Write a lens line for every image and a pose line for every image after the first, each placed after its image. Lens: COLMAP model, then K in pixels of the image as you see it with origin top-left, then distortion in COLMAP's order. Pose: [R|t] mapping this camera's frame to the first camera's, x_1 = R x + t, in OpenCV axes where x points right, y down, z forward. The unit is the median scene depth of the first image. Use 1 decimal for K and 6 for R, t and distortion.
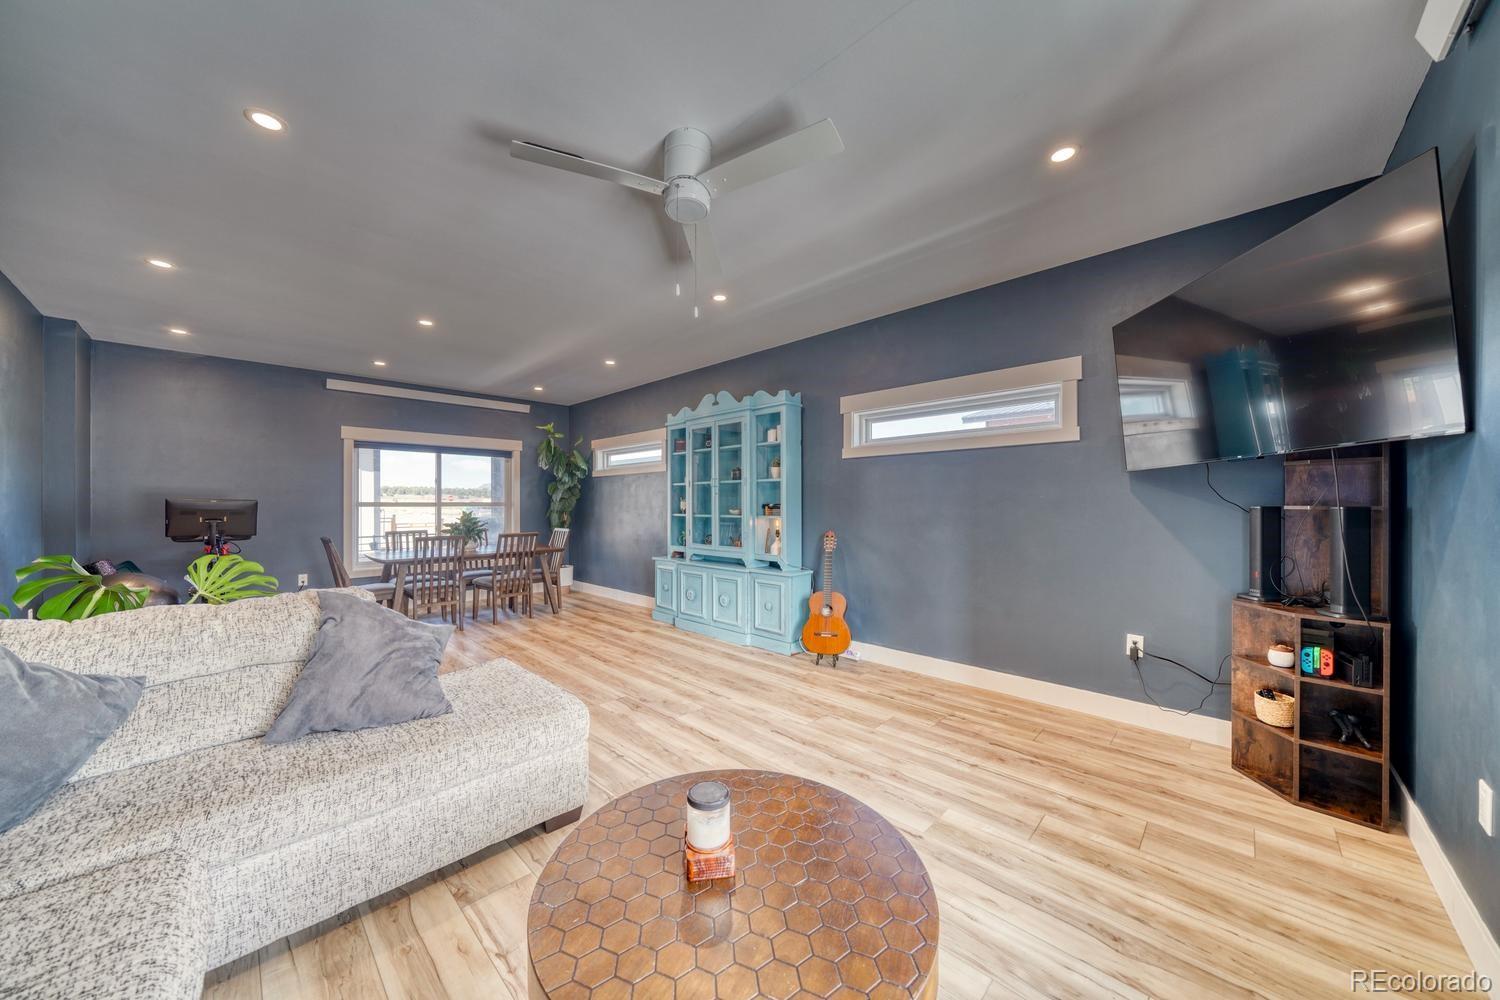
lens RADIAL K [[515.2, 0, 742.2], [0, 515.2, 507.8], [0, 0, 1]] dist [-0.002868, -0.000003]
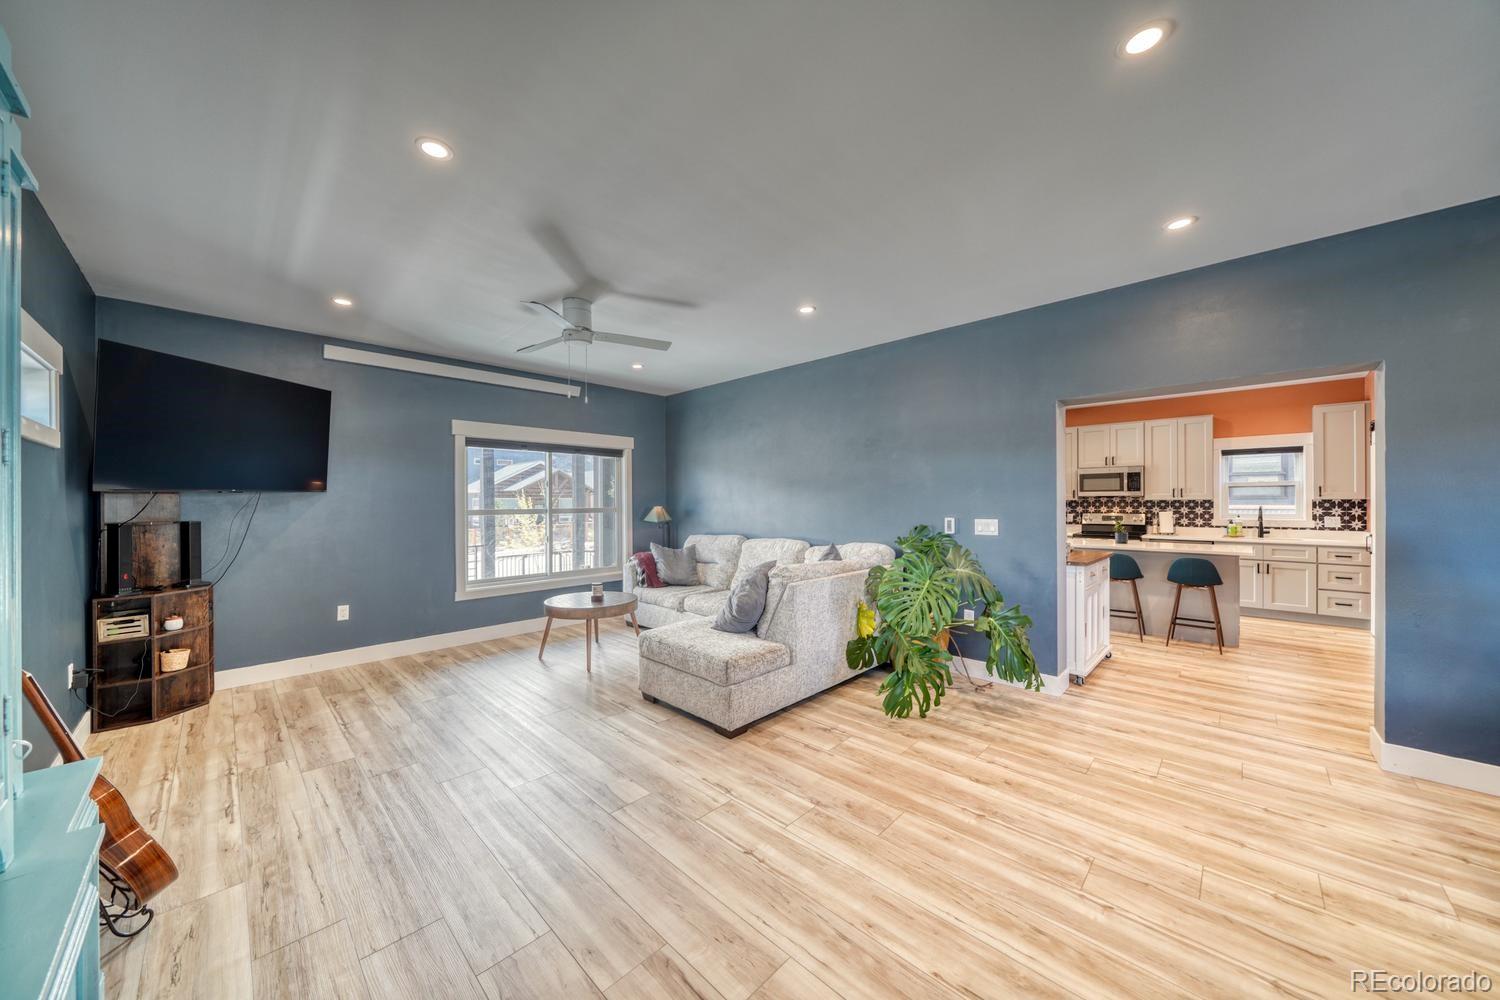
lens RADIAL K [[512.5, 0, 743.2], [0, 512.5, 504.6], [0, 0, 1]] dist [-0.003224, -0.000093]
pose [[-0.999956, 0.006892, -0.006314, -0.348597], [0.006817, 0.999907, 0.011799, -0.034330], [0.006395, 0.011756, -0.999910, 1.480013]]
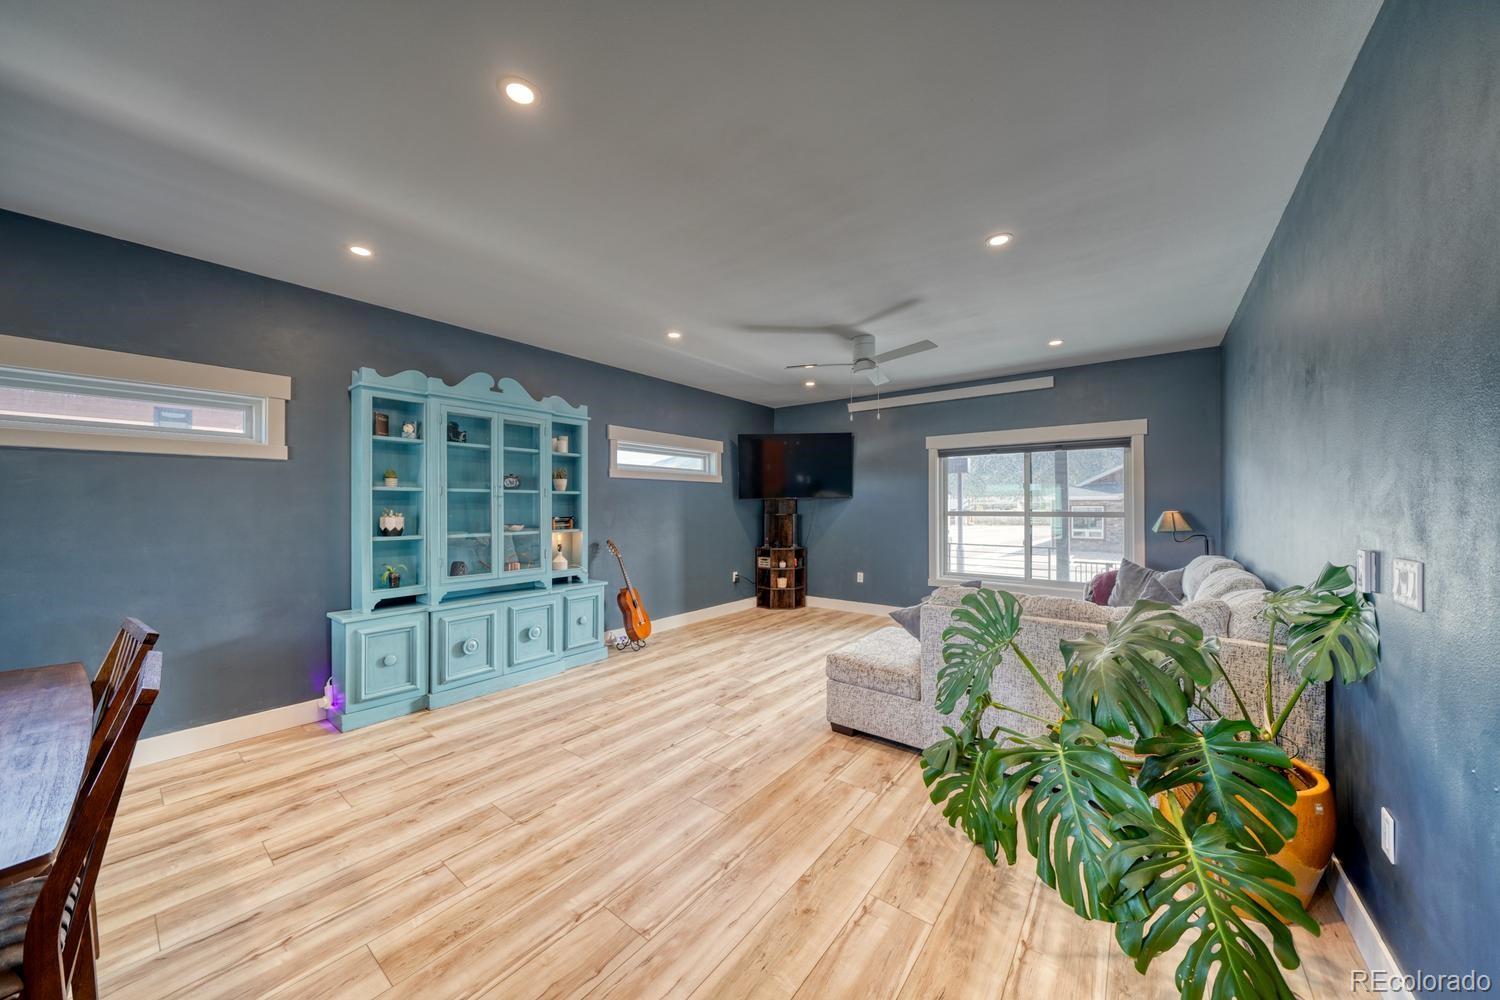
lens RADIAL K [[515.2, 0, 742.2], [0, 515.2, 507.8], [0, 0, 1]] dist [-0.002868, -0.000003]
pose [[-0.115866, -0.002250, 0.993262, -1.130716], [0.009413, 0.999950, 0.003363, -0.030263], [-0.993220, 0.009739, -0.115839, 0.943720]]
